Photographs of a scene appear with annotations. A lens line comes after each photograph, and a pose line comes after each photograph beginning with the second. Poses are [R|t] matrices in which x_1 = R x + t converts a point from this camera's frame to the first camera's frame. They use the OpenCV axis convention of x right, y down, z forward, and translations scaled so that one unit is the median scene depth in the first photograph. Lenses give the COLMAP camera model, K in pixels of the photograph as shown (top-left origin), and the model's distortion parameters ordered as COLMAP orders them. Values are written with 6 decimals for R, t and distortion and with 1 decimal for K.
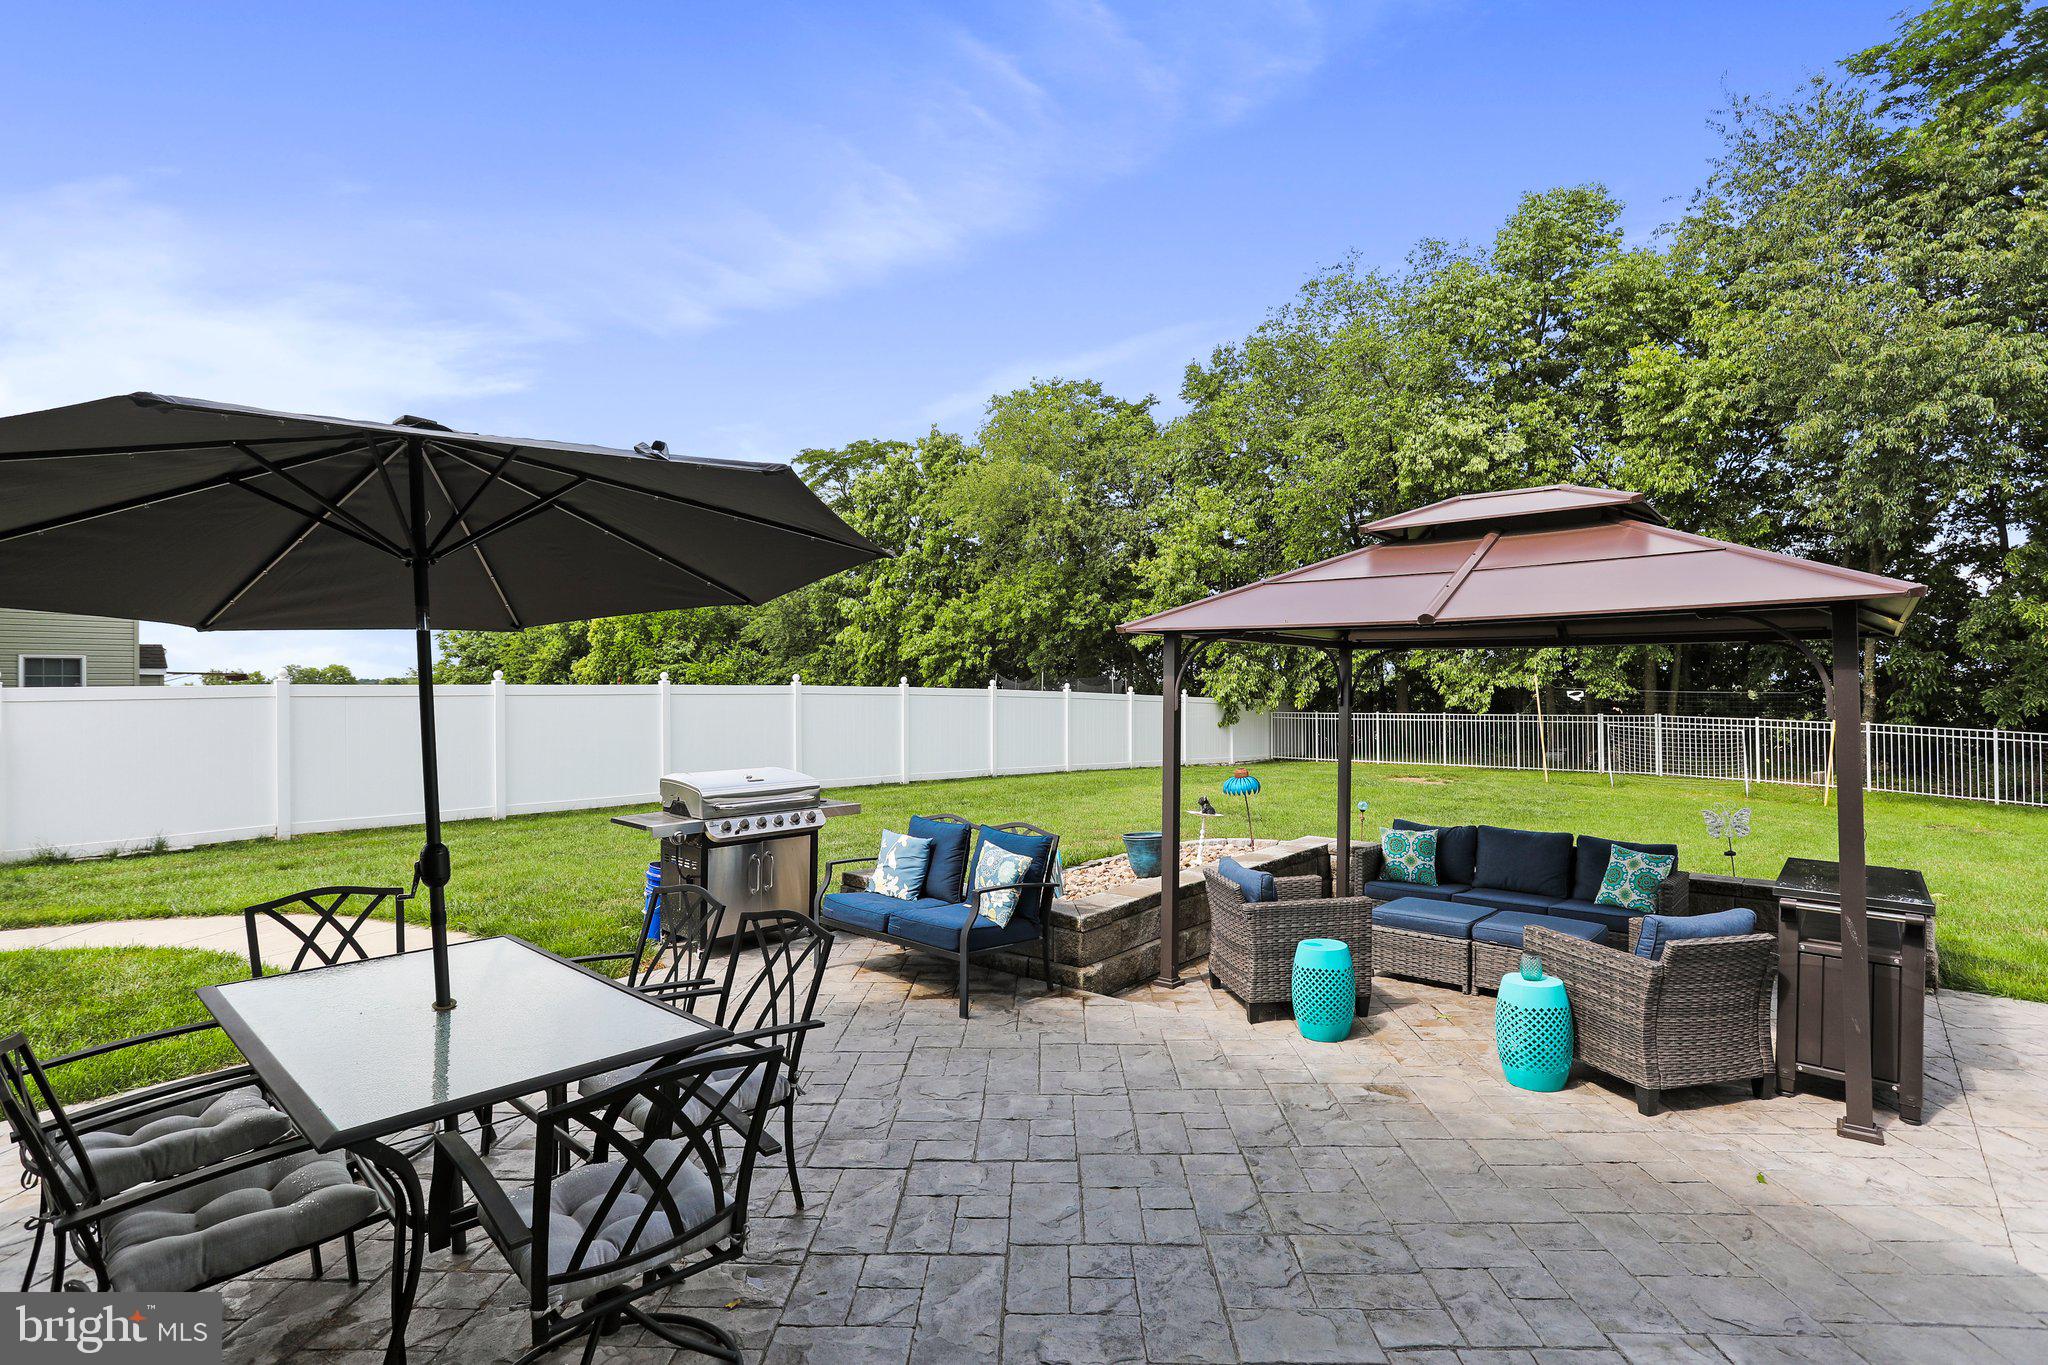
lens RADIAL K [[1006.8, 0, 1020.4], [0, 1006.8, 678.4], [0, 0, 1]] dist [0.003690, 0.001854]
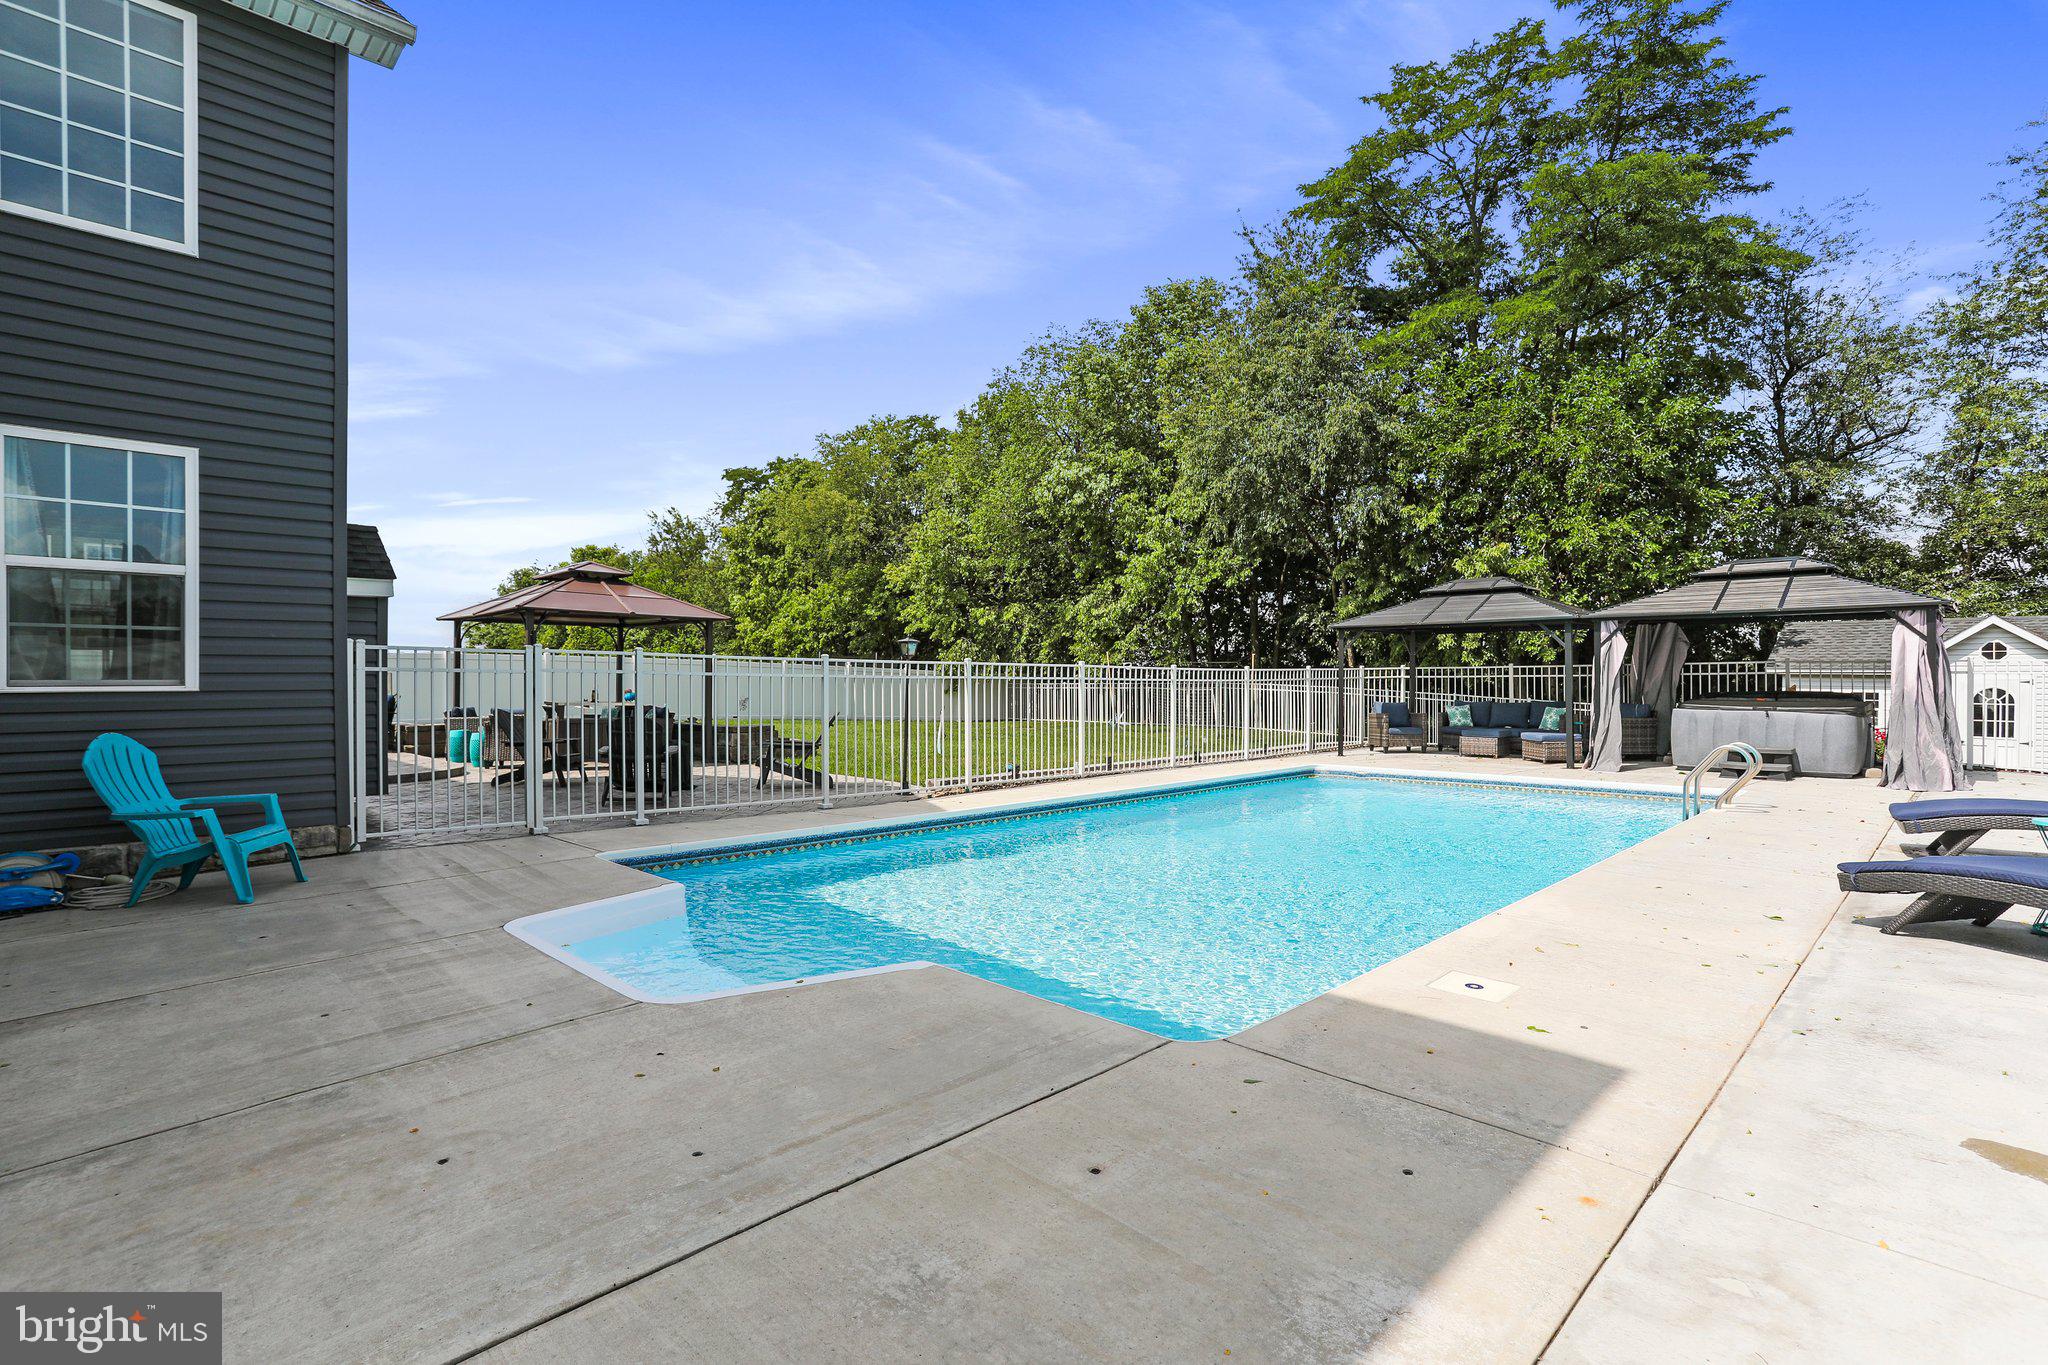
lens RADIAL K [[1006.8, 0, 1018.7], [0, 1006.8, 680.2], [0, 0, 1]] dist [0.003690, 0.001854]
pose [[0.998009, 0.005978, -0.062782, 0.308587], [-0.005455, 0.999949, 0.008493, 0.016597], [0.062830, -0.008134, 0.997991, -0.254257]]
